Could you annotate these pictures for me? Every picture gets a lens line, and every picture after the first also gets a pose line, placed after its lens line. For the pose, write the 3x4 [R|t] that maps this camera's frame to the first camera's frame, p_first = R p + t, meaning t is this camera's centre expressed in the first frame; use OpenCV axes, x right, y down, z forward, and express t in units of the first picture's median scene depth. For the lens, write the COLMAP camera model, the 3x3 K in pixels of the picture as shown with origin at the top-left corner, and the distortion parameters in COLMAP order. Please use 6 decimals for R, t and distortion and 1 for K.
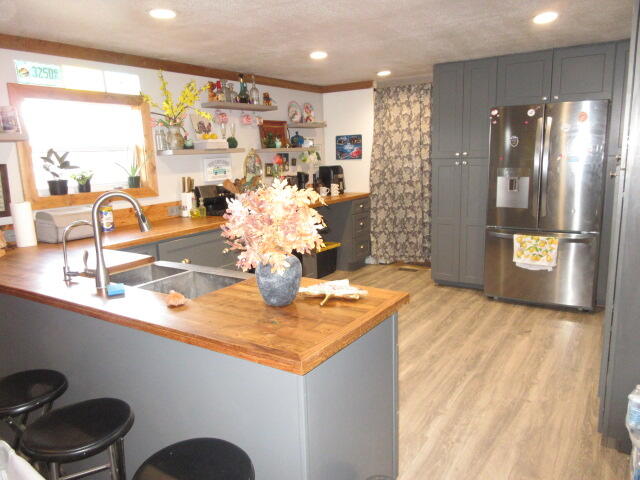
lens RADIAL K [[481.5, 0, 320.0], [0, 481.5, 240.0], [0, 0, 1]] dist [0.001513, 0.000196]
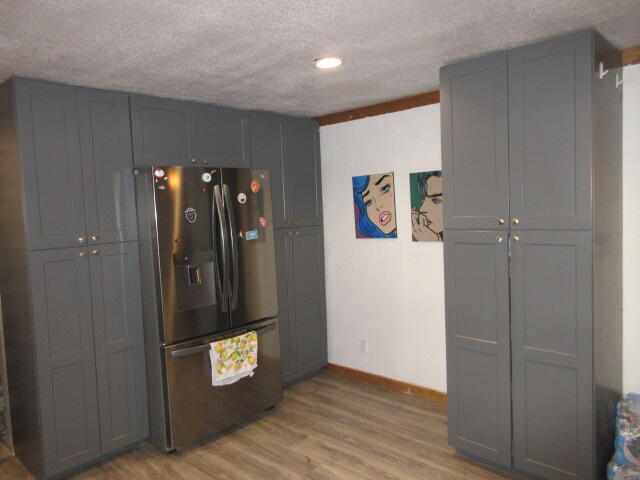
lens RADIAL K [[457.8, 0, 320.0], [0, 457.8, 240.0], [0, 0, 1]] dist [0.000520, -0.000265]
pose [[0.182822, -0.041440, 0.982272, -0.227027], [0.224107, 0.974564, -0.000597, -0.125540], [-0.957263, 0.220243, 0.187458, 0.697129]]
